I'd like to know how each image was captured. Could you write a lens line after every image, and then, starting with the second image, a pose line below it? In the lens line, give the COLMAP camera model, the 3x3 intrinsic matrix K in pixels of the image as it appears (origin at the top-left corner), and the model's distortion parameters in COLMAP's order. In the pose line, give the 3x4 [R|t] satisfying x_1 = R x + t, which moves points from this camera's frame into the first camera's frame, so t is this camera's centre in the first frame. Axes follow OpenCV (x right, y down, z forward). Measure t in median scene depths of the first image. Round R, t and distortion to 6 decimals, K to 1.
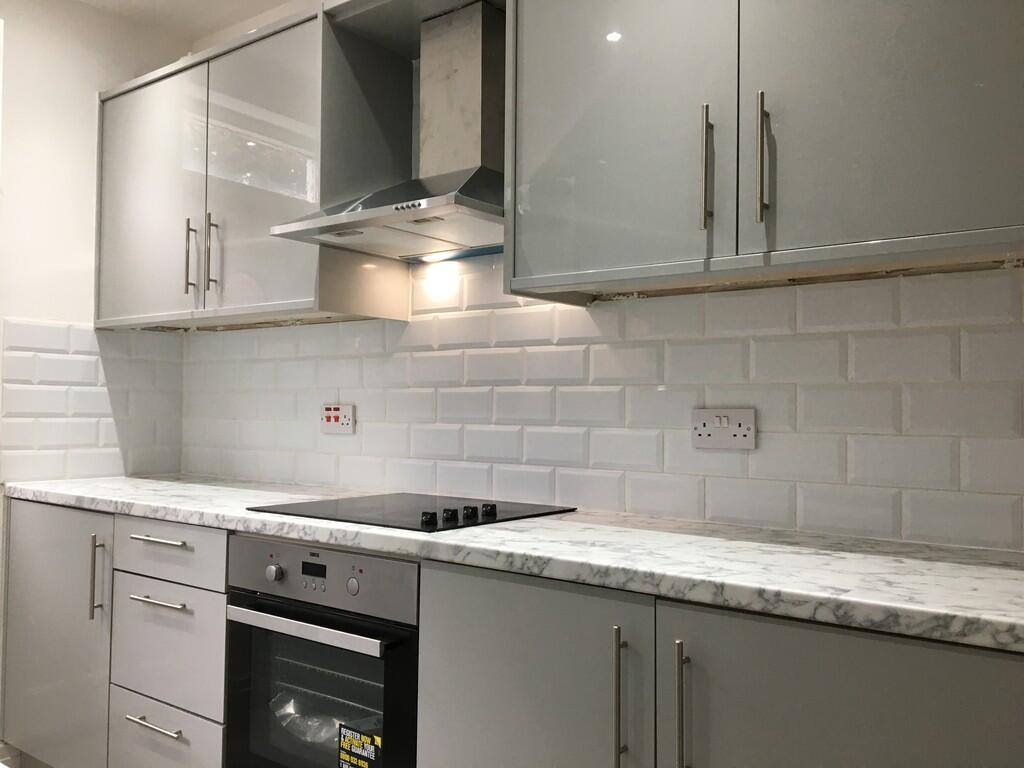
lens RADIAL K [[863.5, 0, 512.0], [0, 863.5, 384.0], [0, 0, 1]] dist [0.102524, -0.185052]
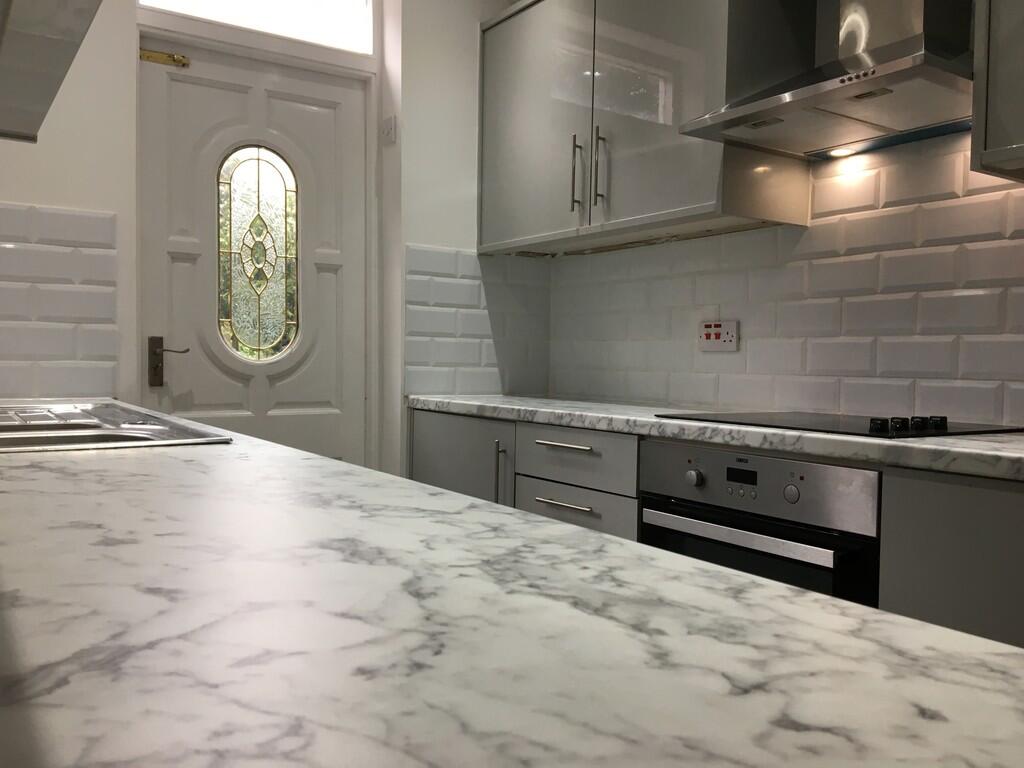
lens RADIAL K [[863.5, 0, 512.0], [0, 863.5, 384.0], [0, 0, 1]] dist [0.102524, -0.185052]
pose [[0.947538, 0.014709, -0.319305, -0.124892], [0.002733, 0.998531, 0.054110, 0.046102], [0.319632, -0.052144, 0.946106, 0.016429]]
